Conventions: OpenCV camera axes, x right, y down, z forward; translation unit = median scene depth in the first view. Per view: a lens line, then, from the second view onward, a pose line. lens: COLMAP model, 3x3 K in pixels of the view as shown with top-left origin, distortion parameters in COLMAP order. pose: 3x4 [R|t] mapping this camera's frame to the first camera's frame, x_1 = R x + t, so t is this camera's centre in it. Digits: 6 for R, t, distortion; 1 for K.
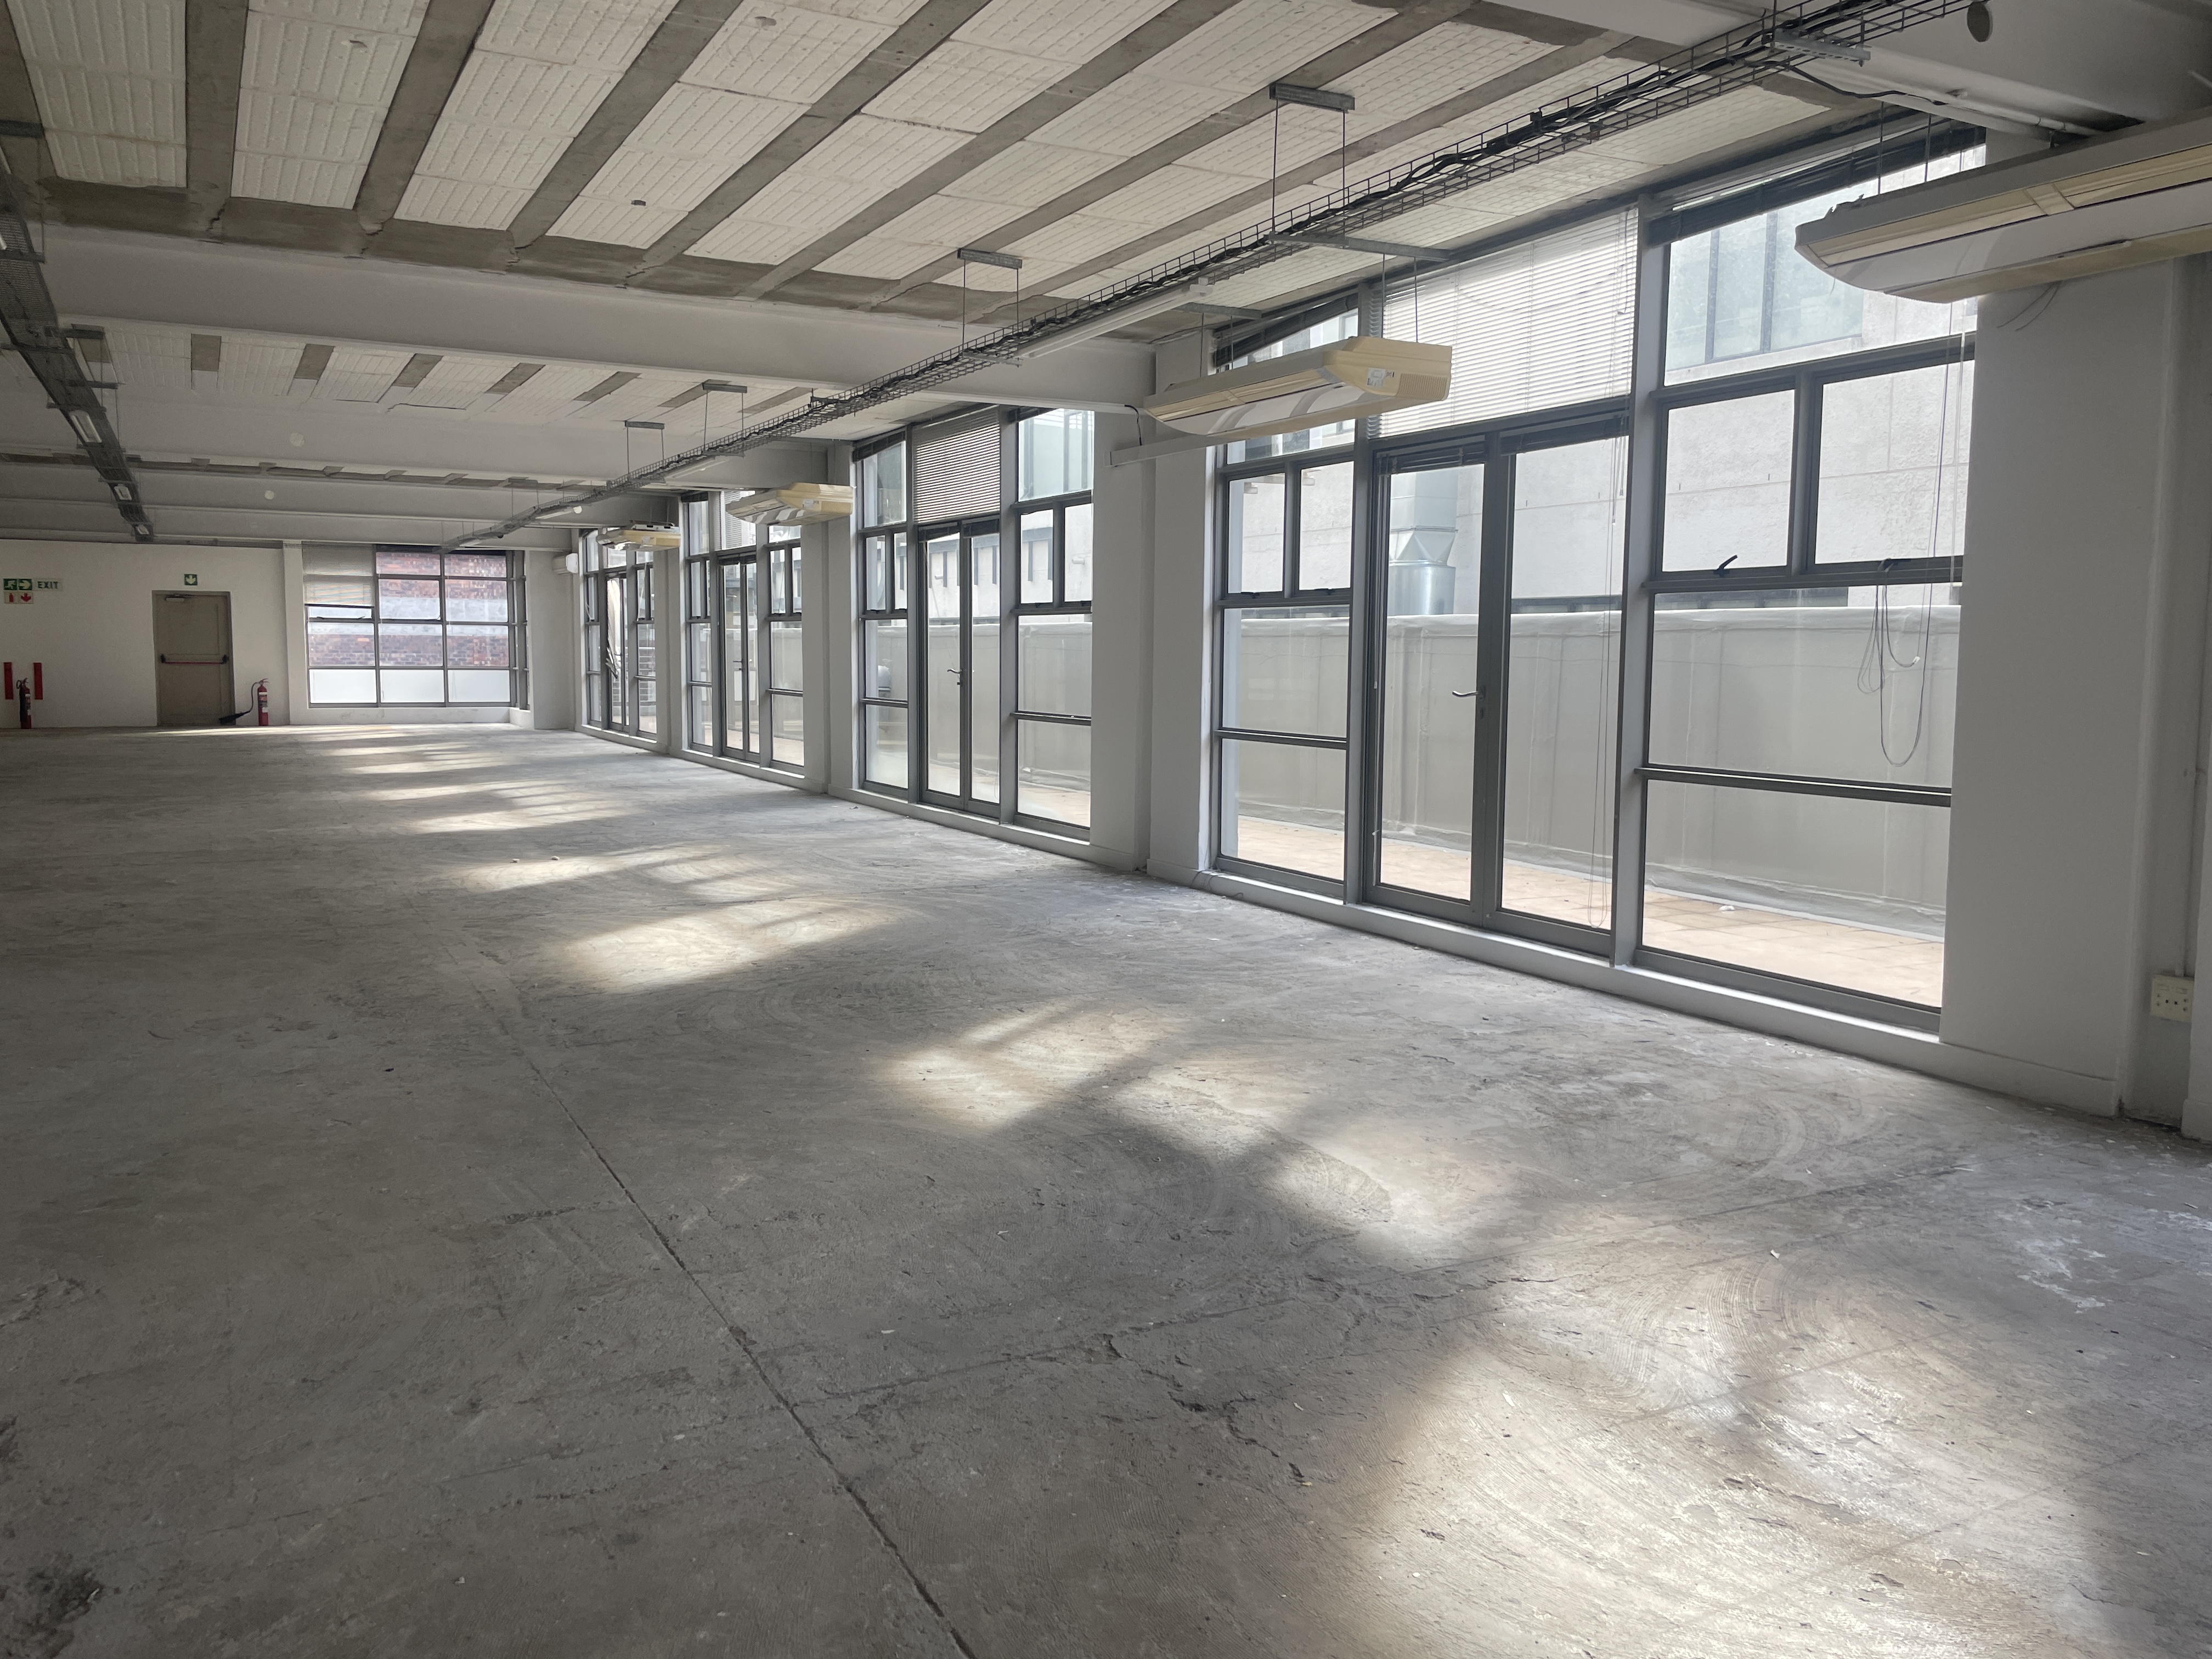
lens RADIAL K [[1661.2, 0, 1119.1], [0, 1661.2, 816.6], [0, 0, 1]] dist [0.073207, -0.106897]
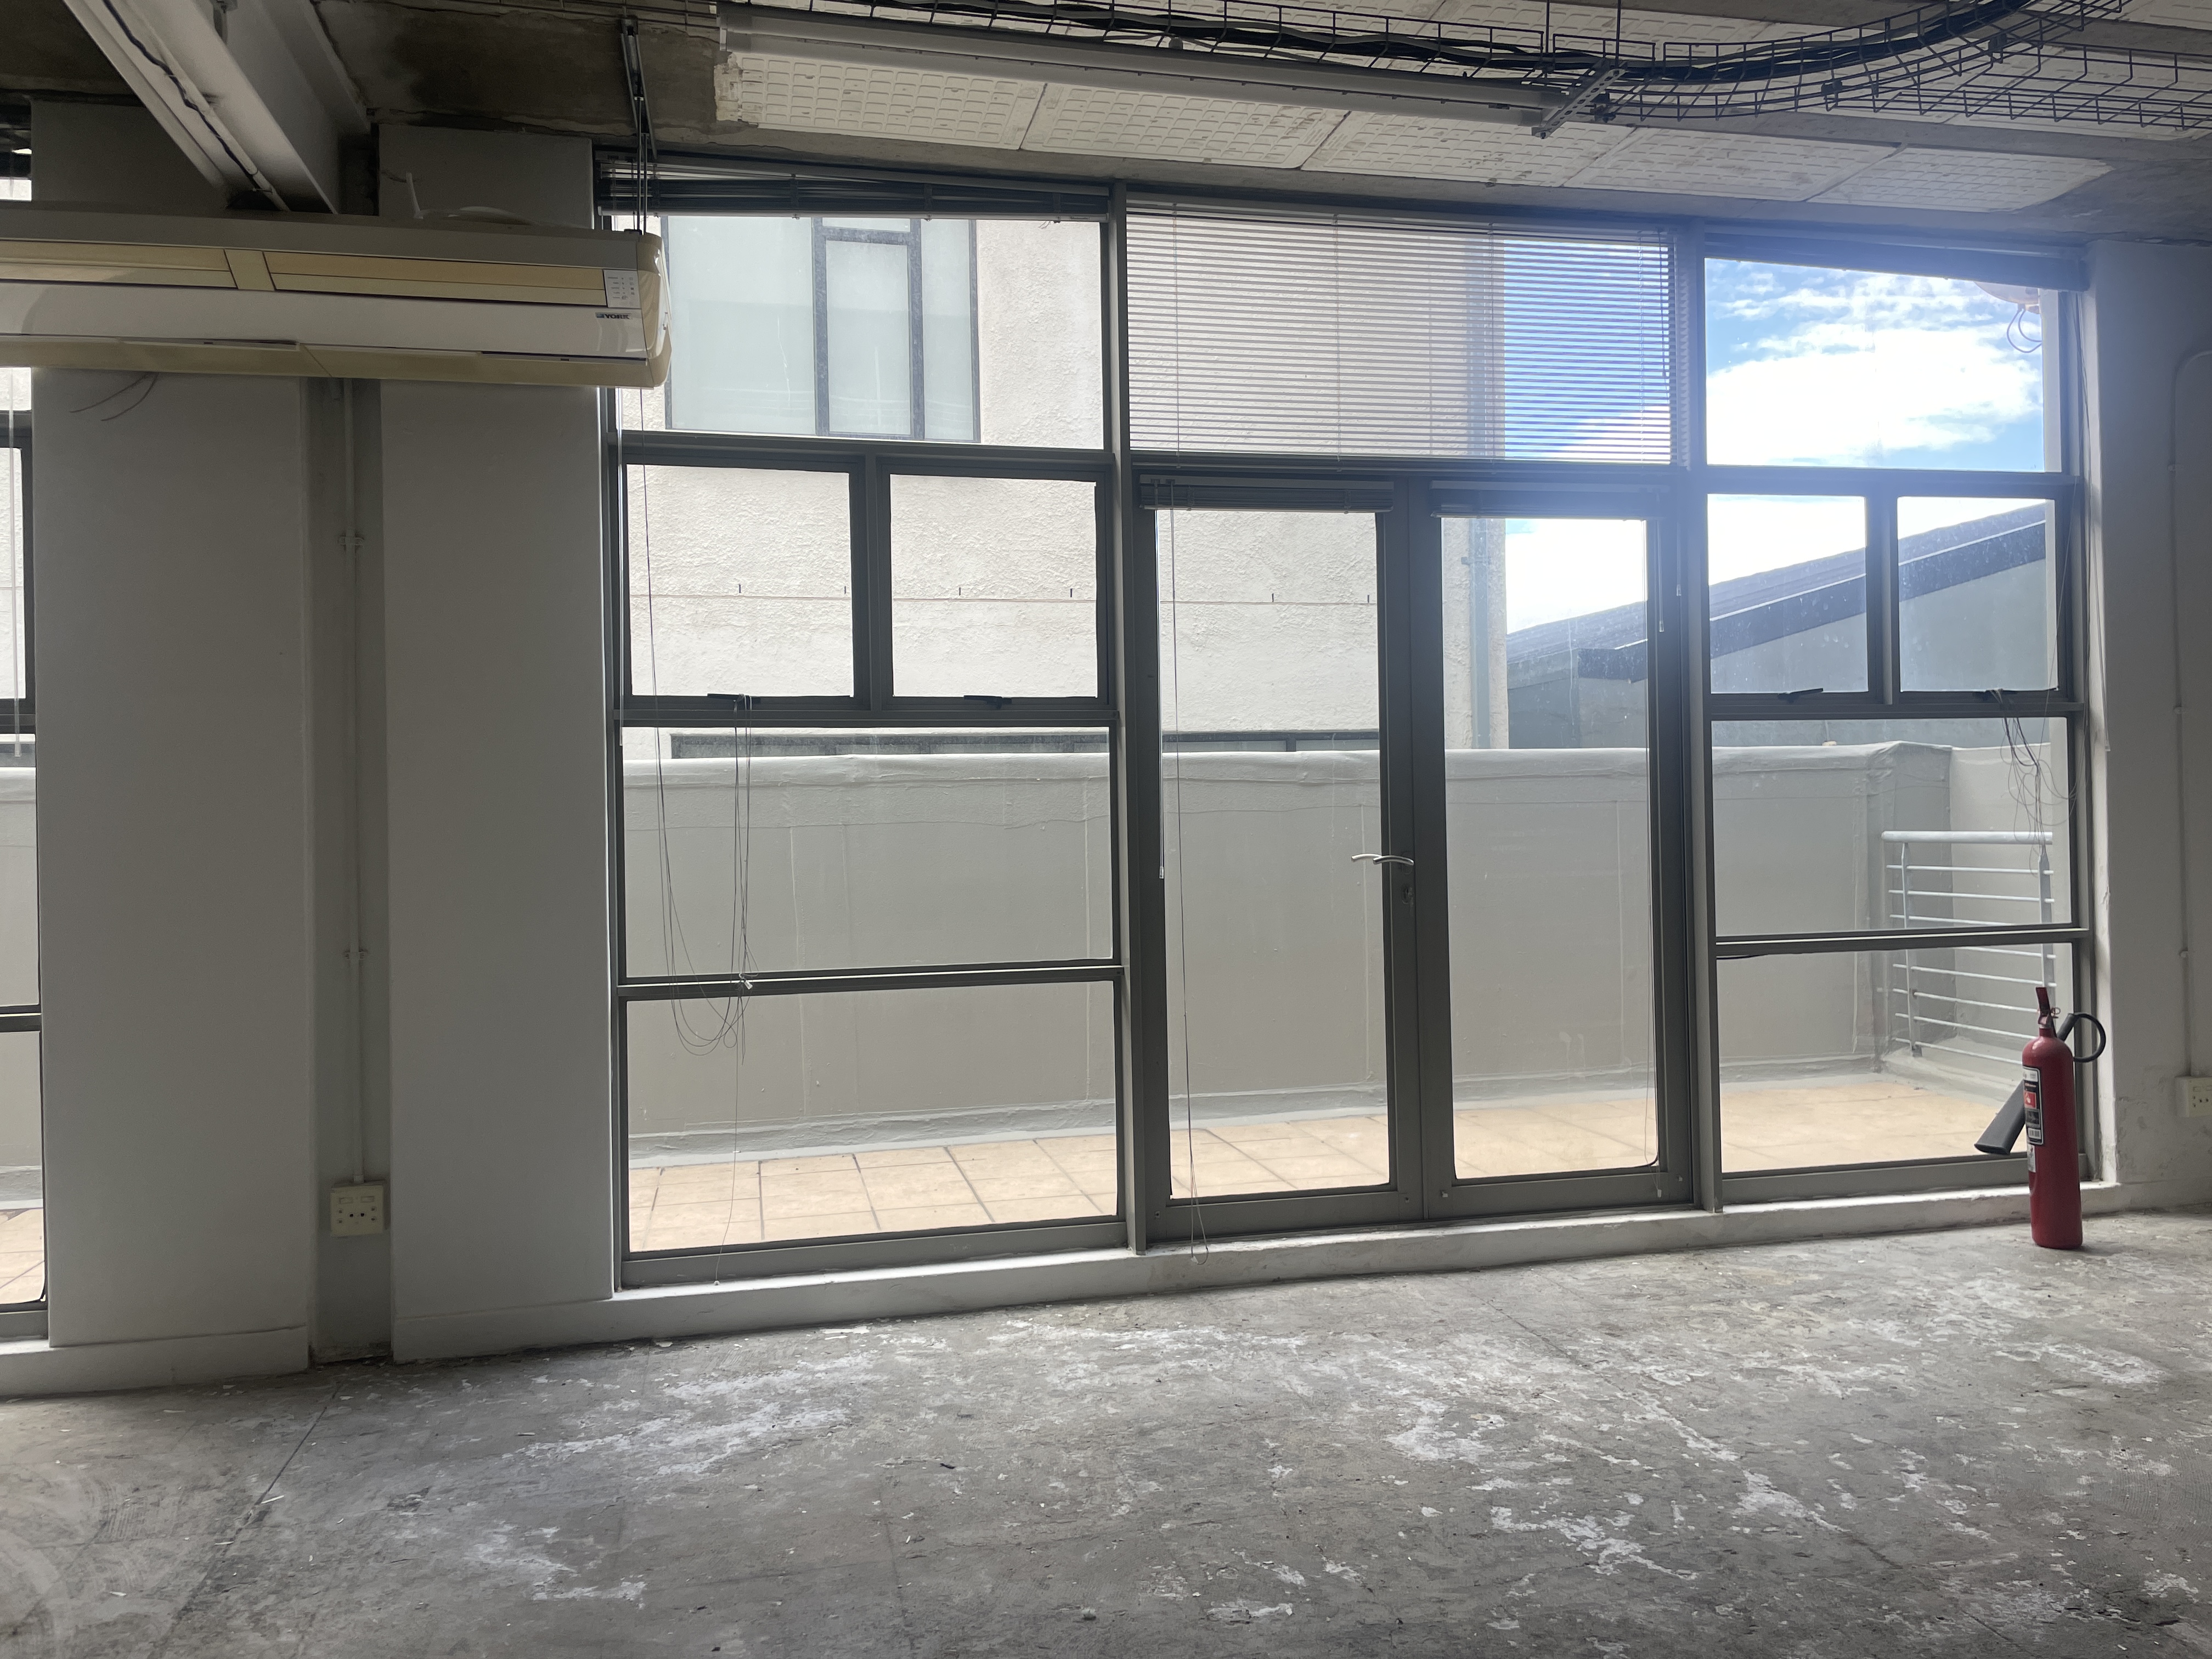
lens RADIAL K [[1793.9, 0, 1111.3], [0, 1793.9, 781.7], [0, 0, 1]] dist [0.100447, -0.000341]
pose [[0.251958, -0.000299, 0.967738, -0.377262], [0.118809, 0.992445, -0.030626, -0.072600], [-0.960417, 0.122693, 0.250090, 0.692488]]
